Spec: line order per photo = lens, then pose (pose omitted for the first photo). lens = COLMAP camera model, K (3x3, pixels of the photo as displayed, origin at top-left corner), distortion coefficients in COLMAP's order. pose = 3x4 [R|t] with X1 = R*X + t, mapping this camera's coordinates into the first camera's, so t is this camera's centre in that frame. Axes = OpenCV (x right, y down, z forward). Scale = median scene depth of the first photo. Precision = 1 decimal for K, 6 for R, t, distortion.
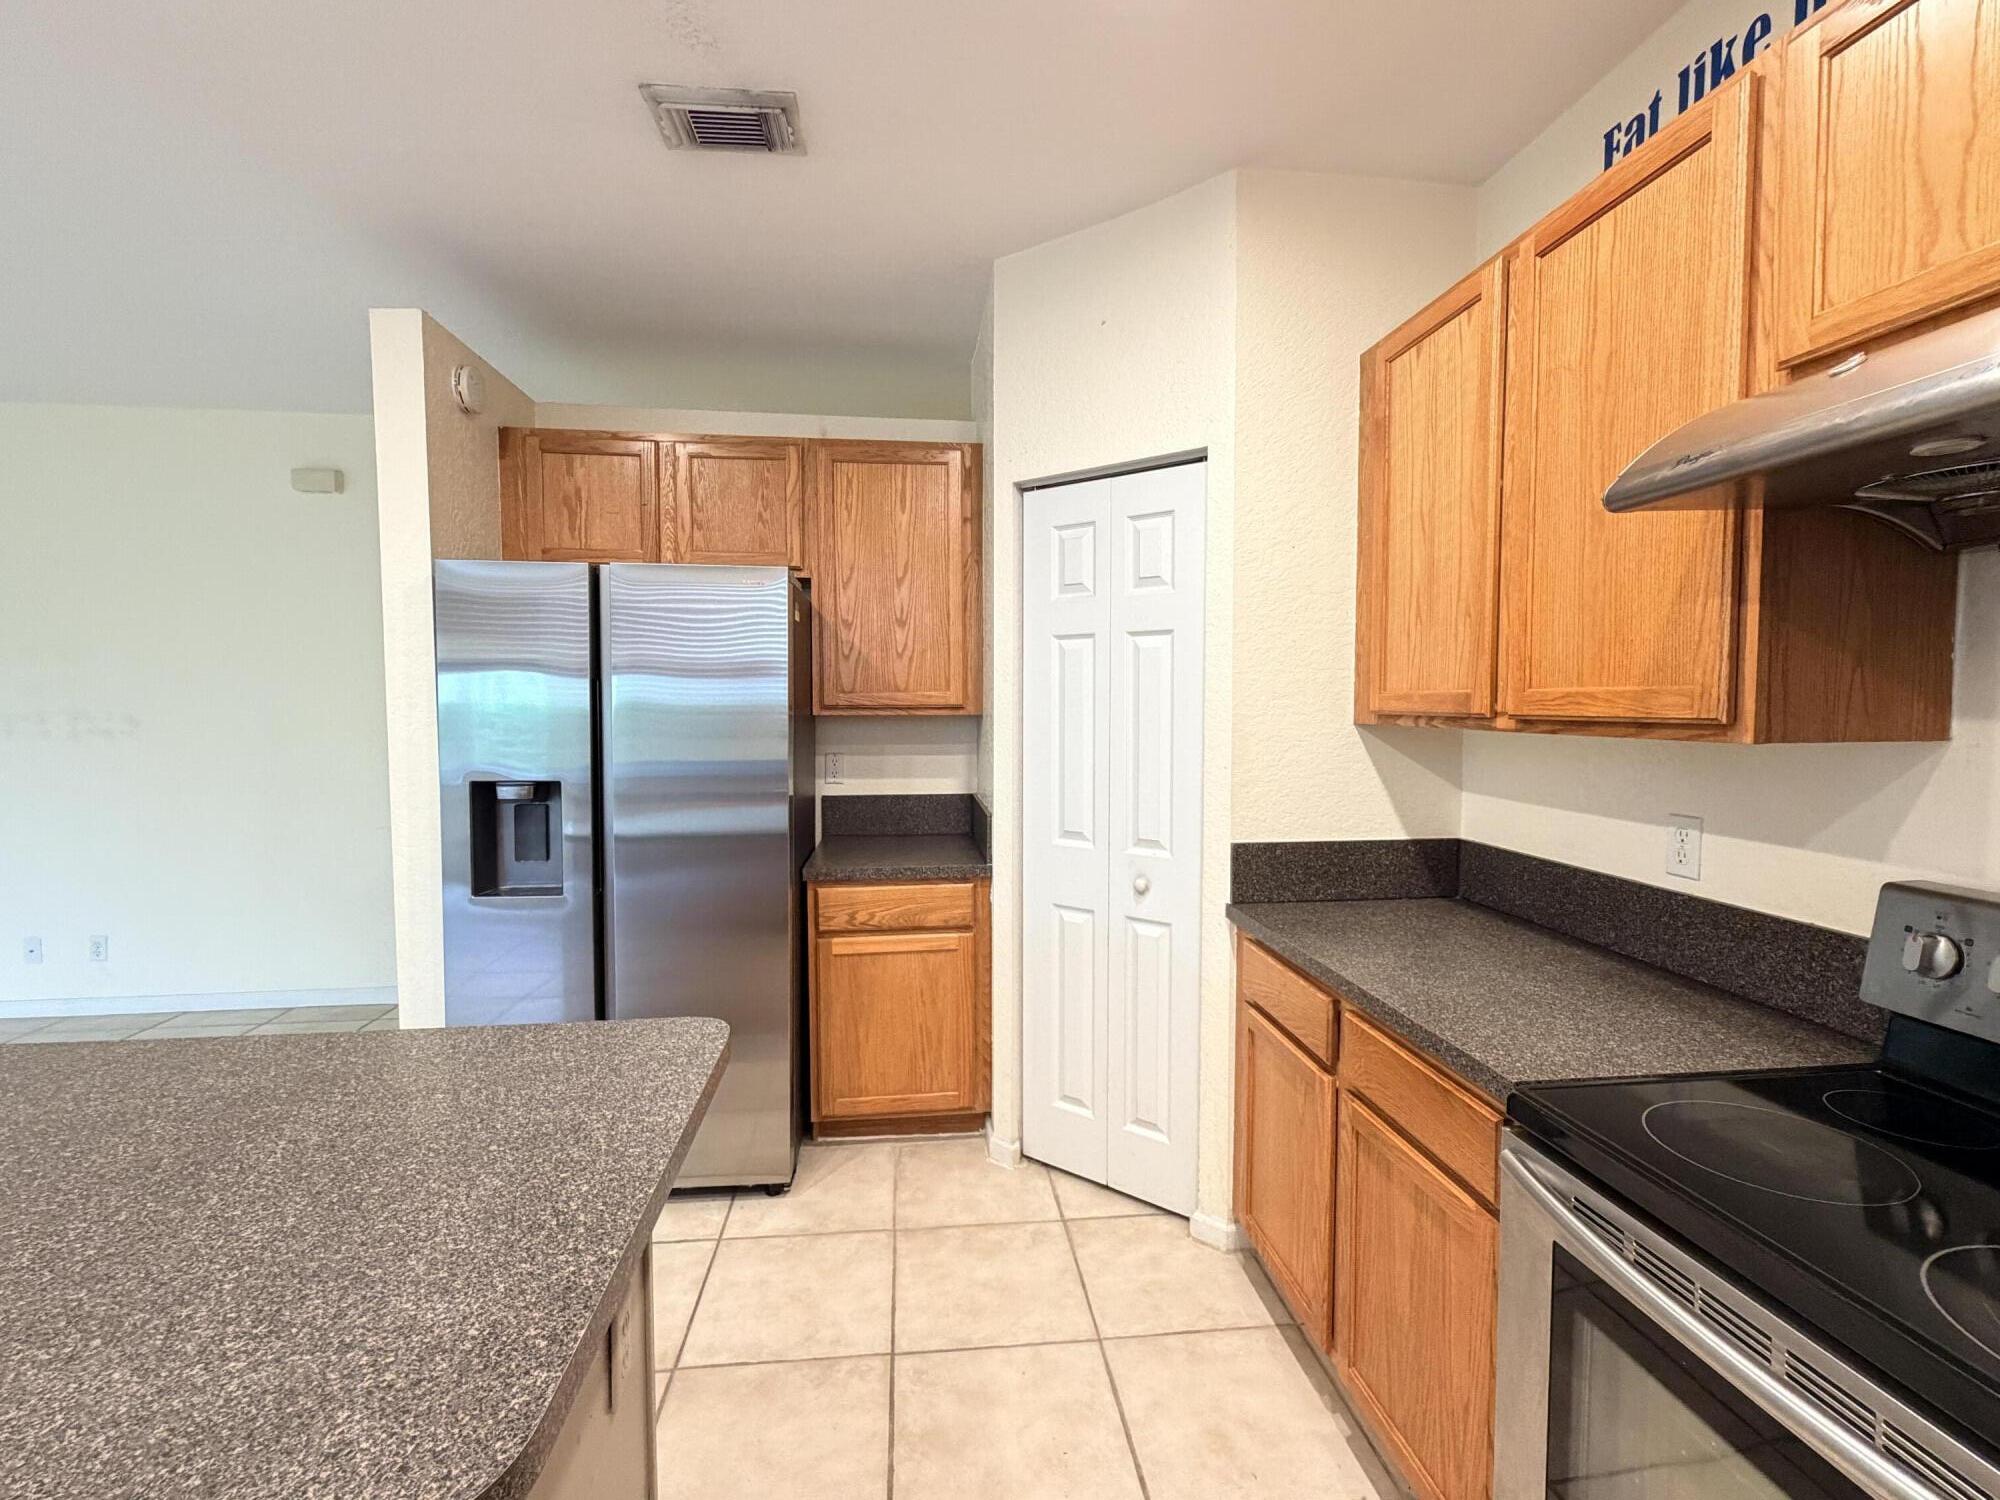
lens RADIAL K [[895.8, 0, 1003.0], [0, 895.8, 752.2], [0, 0, 1]] dist [0.000614, -0.001073]
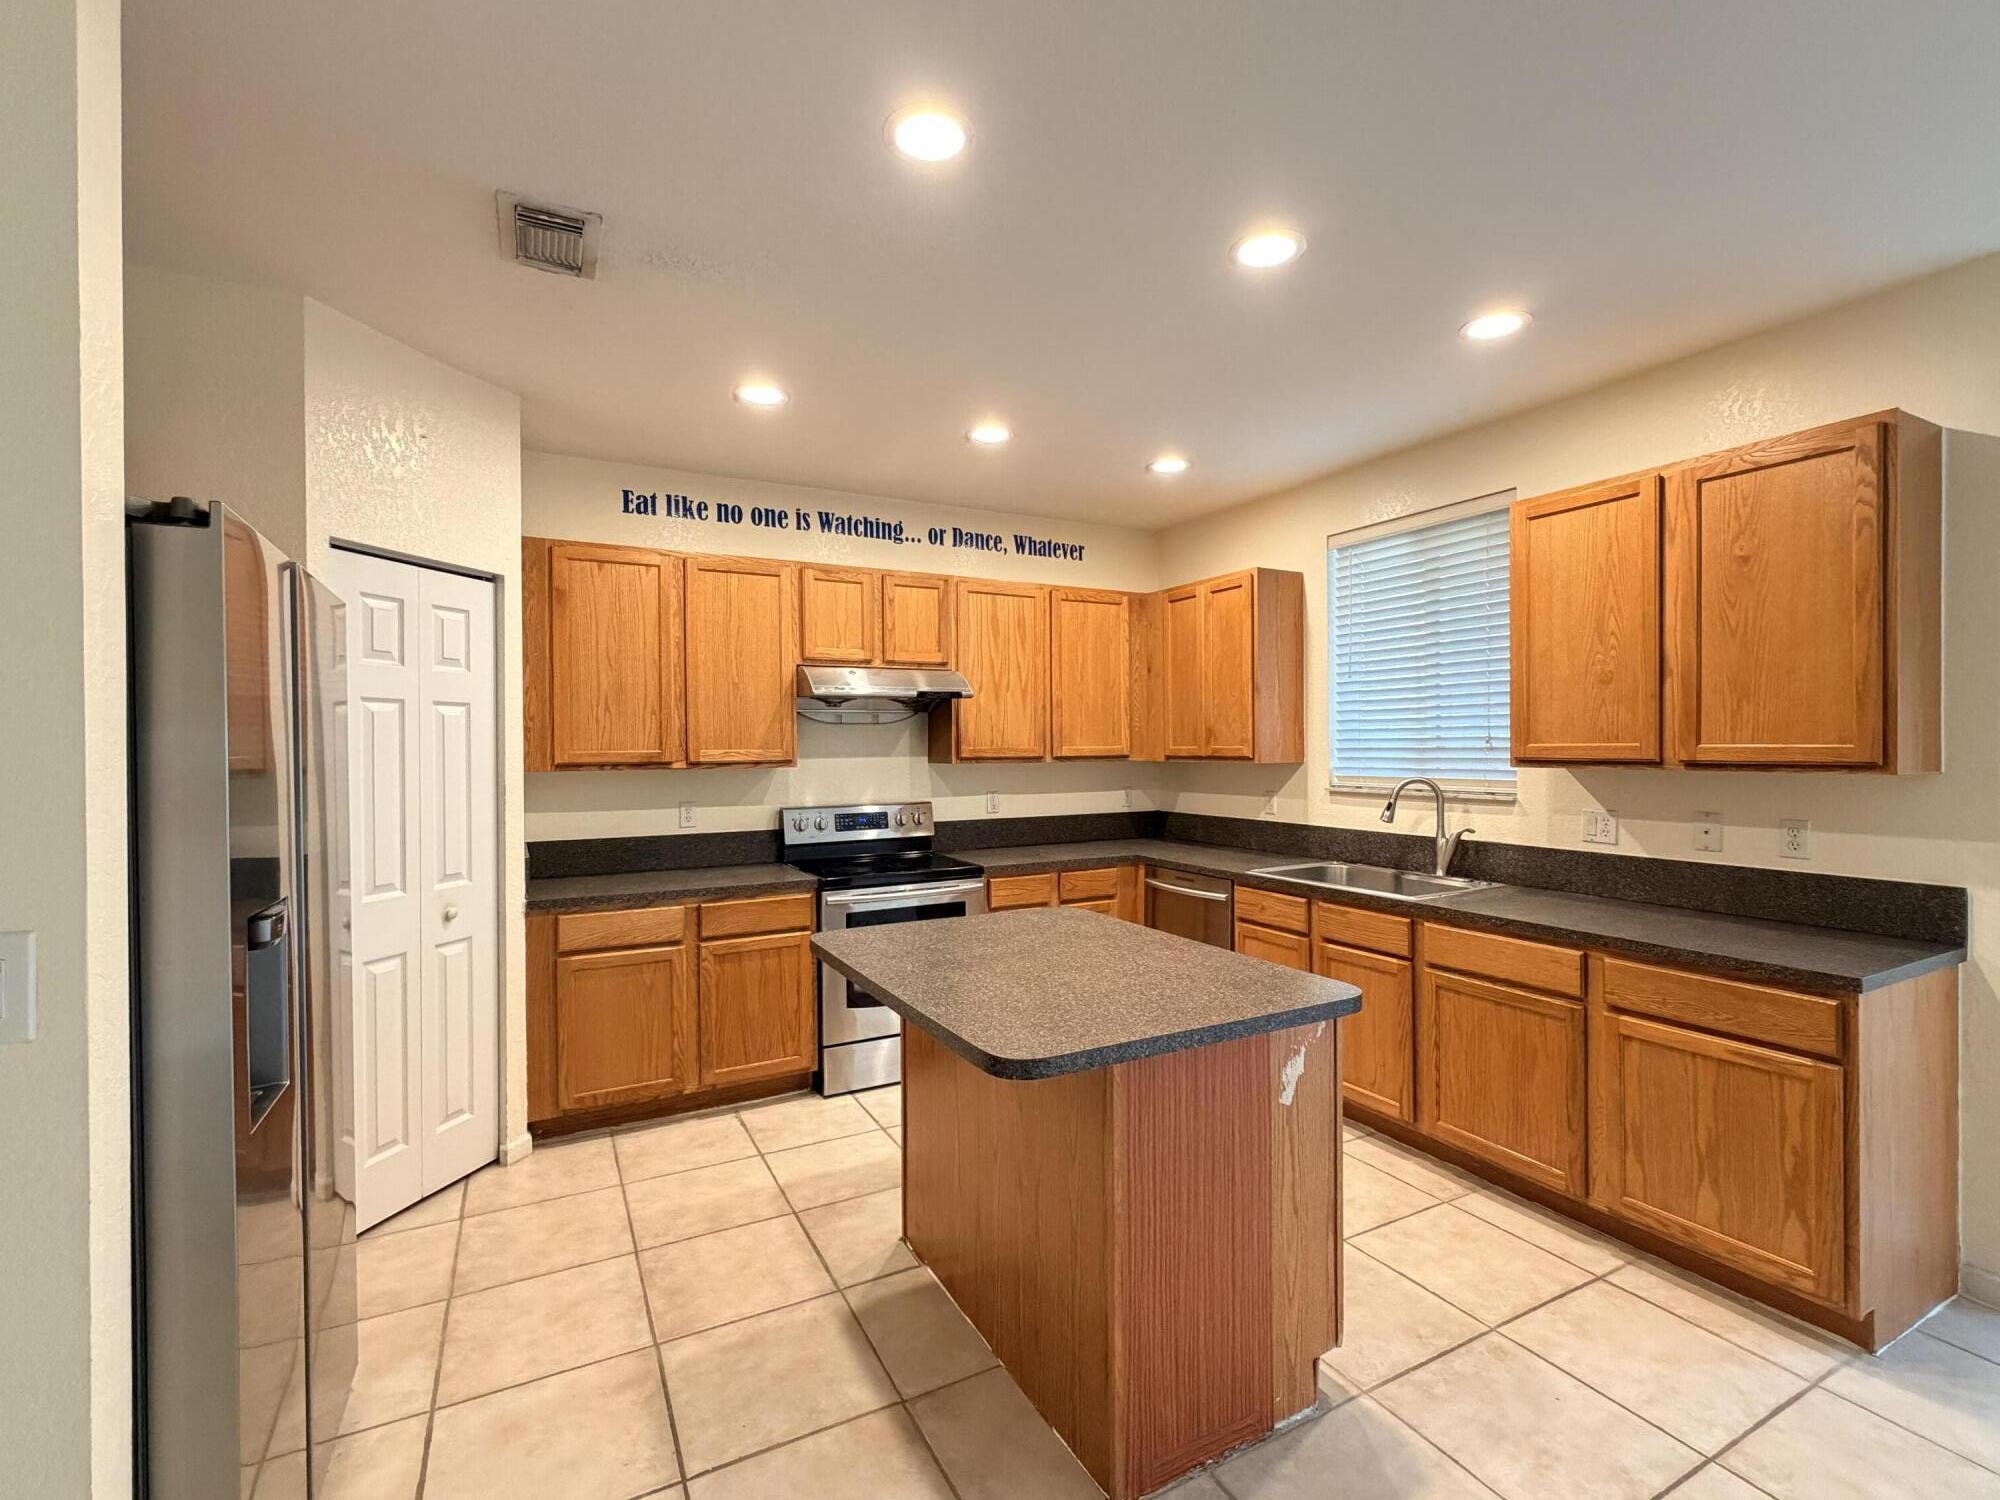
lens RADIAL K [[895.8, 0, 999.8], [0, 895.8, 749.5], [0, 0, 1]] dist [0.000614, -0.001073]
pose [[-0.367512, -0.001113, 0.930018, -1.307875], [0.060875, 0.997826, 0.025250, -0.058432], [-0.928024, 0.065895, -0.366645, 0.791093]]
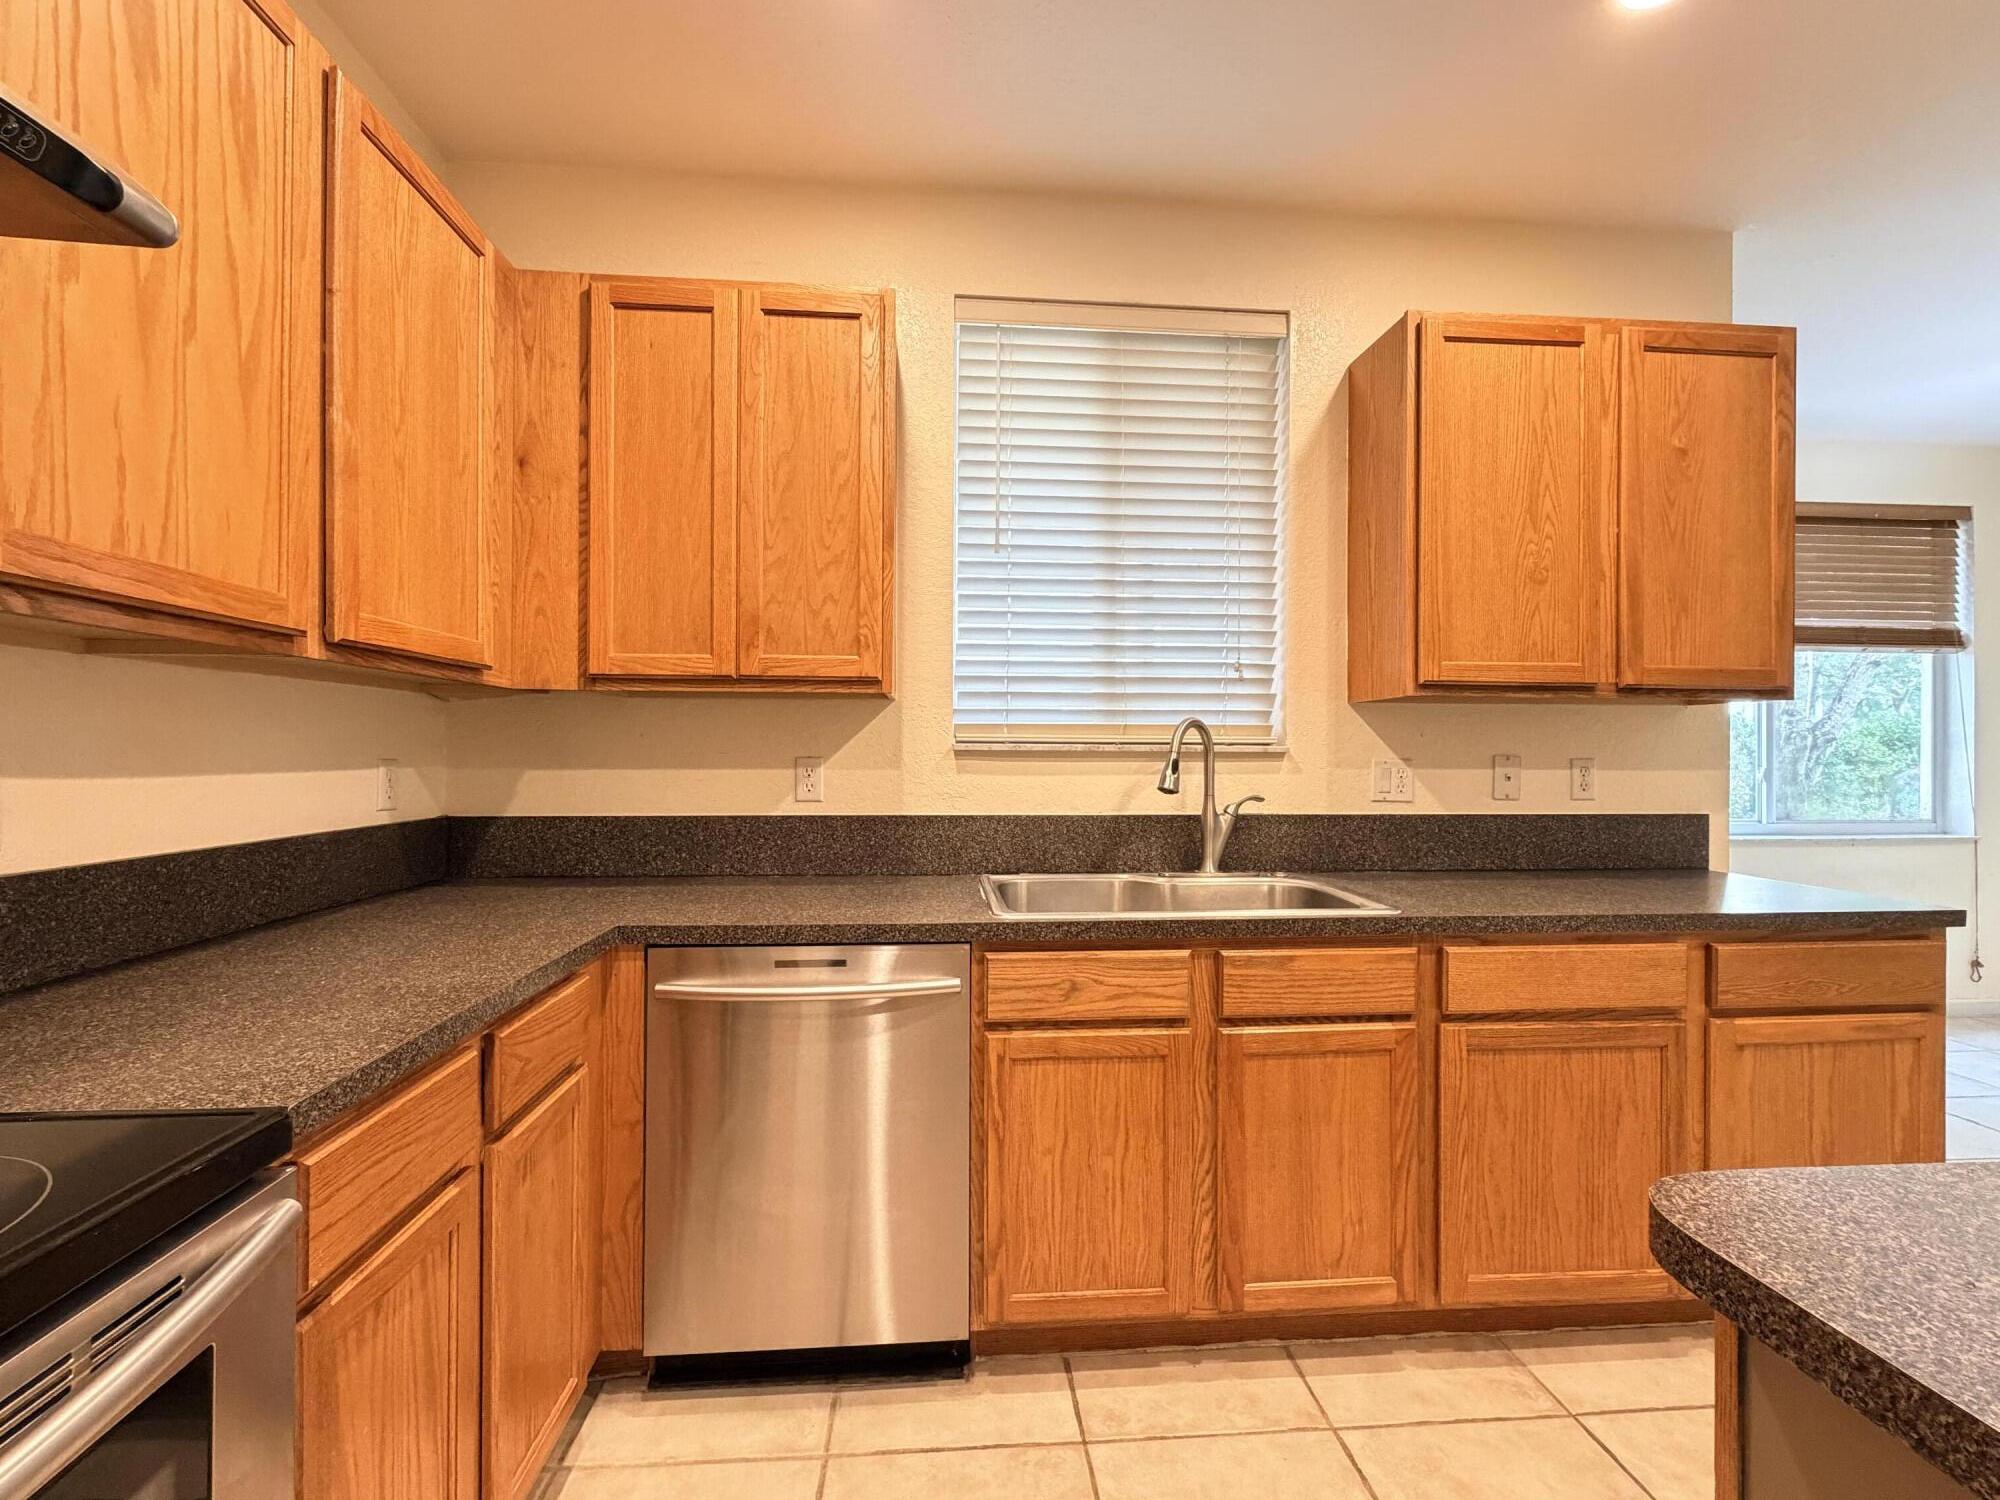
lens RADIAL K [[895.8, 0, 1001.7], [0, 895.8, 751.7], [0, 0, 1]] dist [0.000614, -0.001073]
pose [[-0.999371, -0.003935, 0.035233, 0.041089], [-0.001893, 0.998326, 0.057808, 0.053524], [-0.035401, 0.057705, -0.997706, 0.521909]]
